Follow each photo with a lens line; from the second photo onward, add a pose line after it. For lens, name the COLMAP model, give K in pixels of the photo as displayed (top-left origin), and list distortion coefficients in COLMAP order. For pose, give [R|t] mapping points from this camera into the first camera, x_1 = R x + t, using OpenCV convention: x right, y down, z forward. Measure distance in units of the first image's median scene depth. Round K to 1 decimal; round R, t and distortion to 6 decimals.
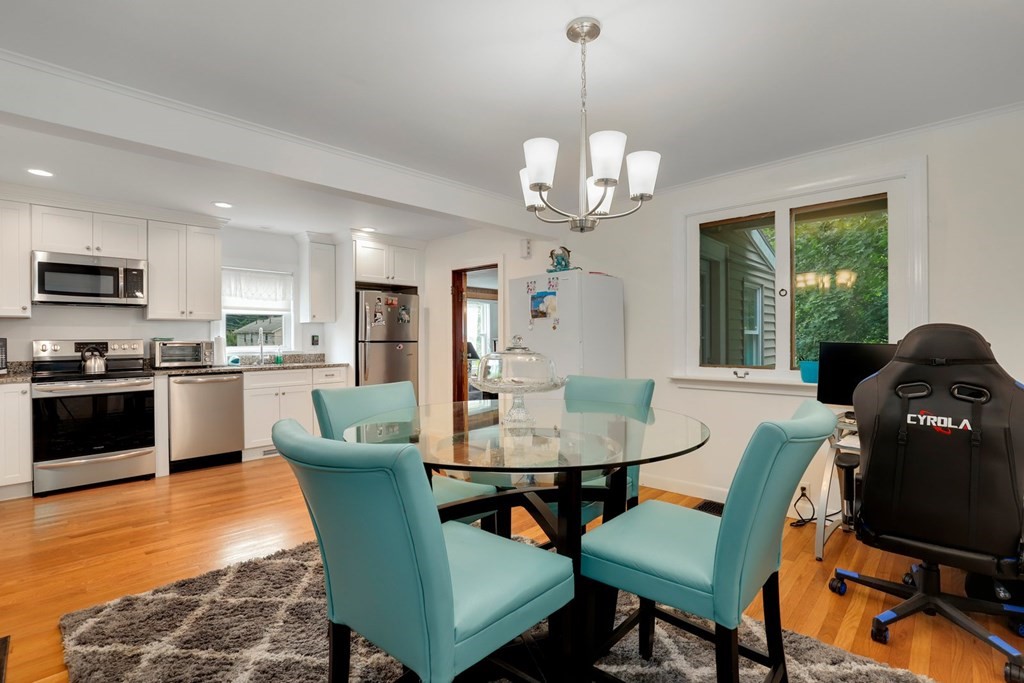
lens RADIAL K [[471.4, 0, 513.6], [0, 471.4, 339.2], [0, 0, 1]] dist [-0.033183, 0.007271]
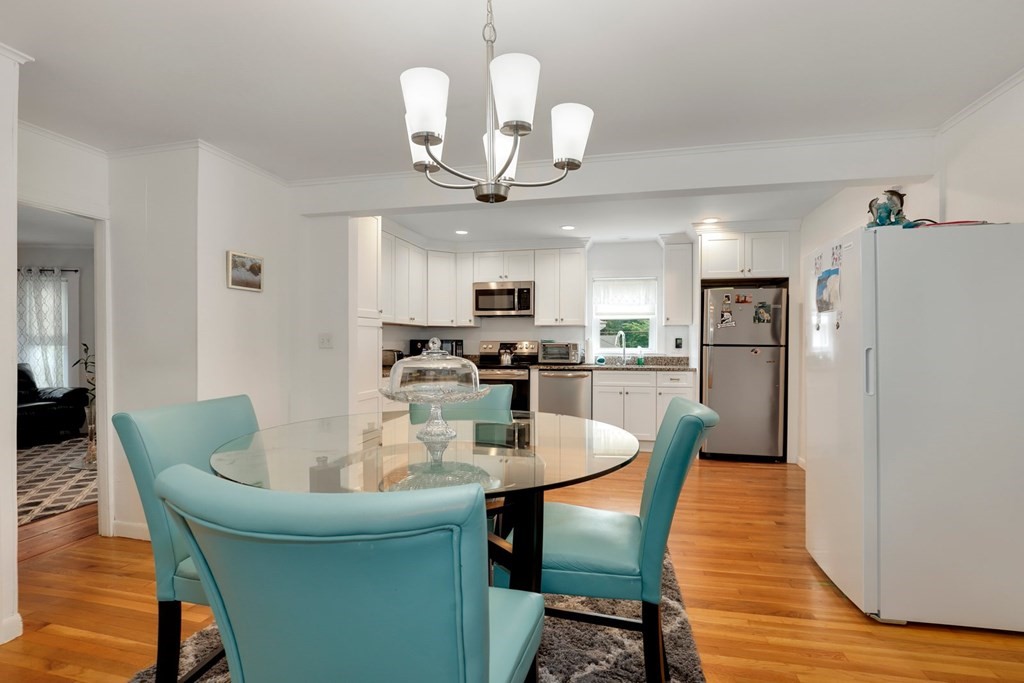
lens RADIAL K [[474.7, 0, 516.6], [0, 474.7, 347.0], [0, 0, 1]] dist [-0.029915, 0.006752]
pose [[0.516541, 0.015975, -0.856113, 0.319968], [-0.007395, 0.999872, 0.014196, -0.001708], [0.856230, -0.001001, 0.516593, 0.248368]]
